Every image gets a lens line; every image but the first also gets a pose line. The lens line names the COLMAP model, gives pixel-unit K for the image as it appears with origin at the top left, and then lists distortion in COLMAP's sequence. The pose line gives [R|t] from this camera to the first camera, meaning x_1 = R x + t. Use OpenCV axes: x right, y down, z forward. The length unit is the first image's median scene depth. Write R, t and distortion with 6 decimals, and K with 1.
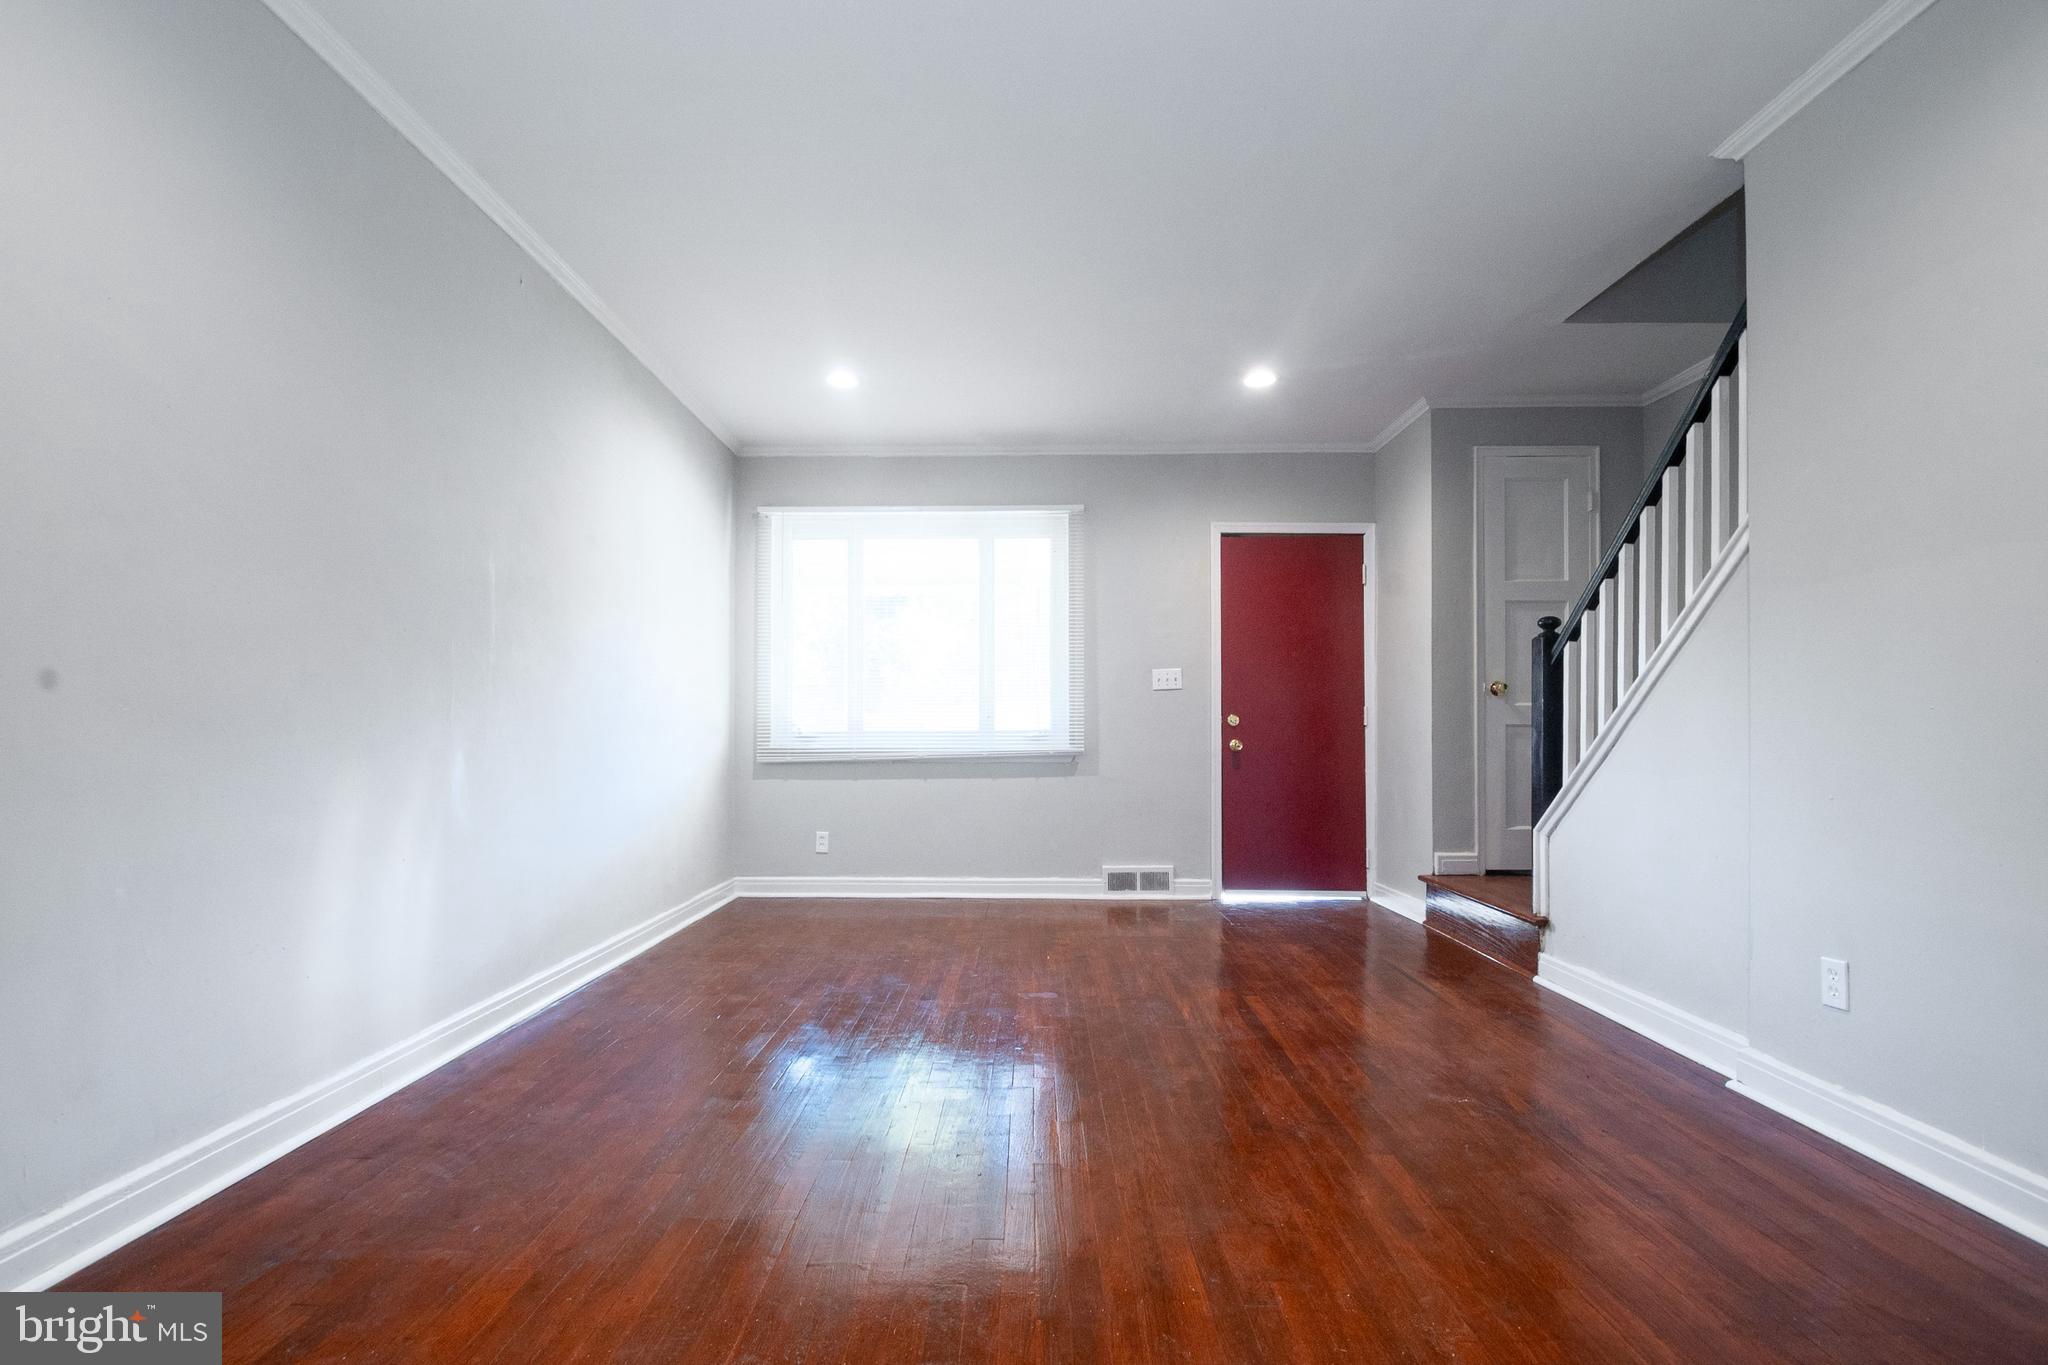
lens RADIAL K [[912.9, 0, 1022.8], [0, 912.9, 717.7], [0, 0, 1]] dist [-0.018855, -0.000699]
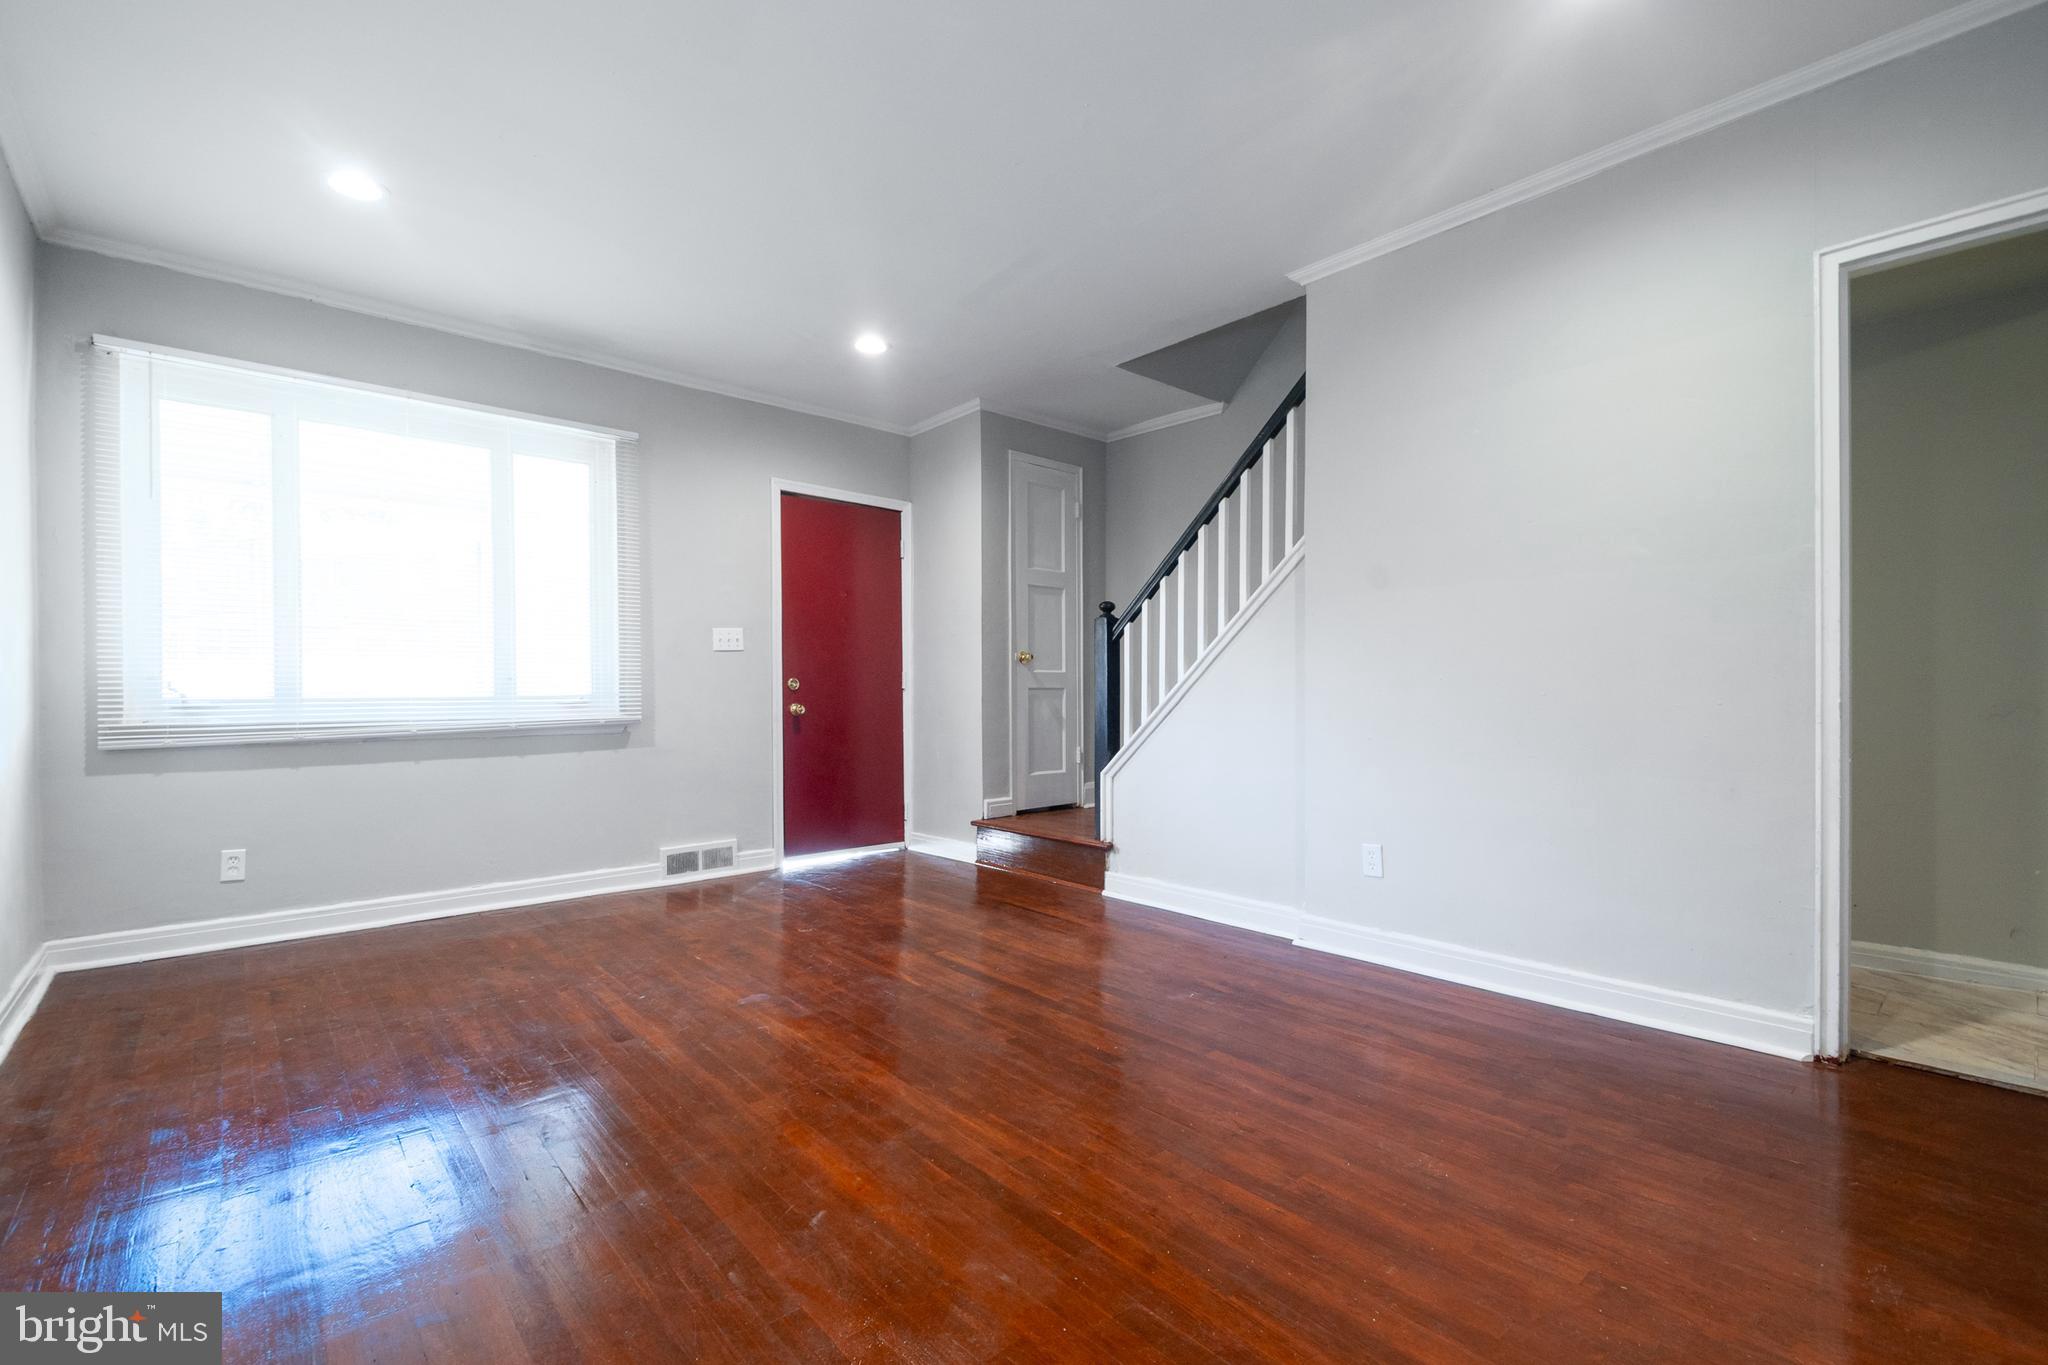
lens RADIAL K [[883.4, 0, 1016.8], [0, 883.4, 693.9], [0, 0, 1]] dist [0.028498, -0.019750]
pose [[0.736111, -0.004865, 0.676843, -0.241873], [-0.005337, 0.999901, 0.012992, 0.000067], [-0.676839, -0.013176, 0.736013, 0.137295]]
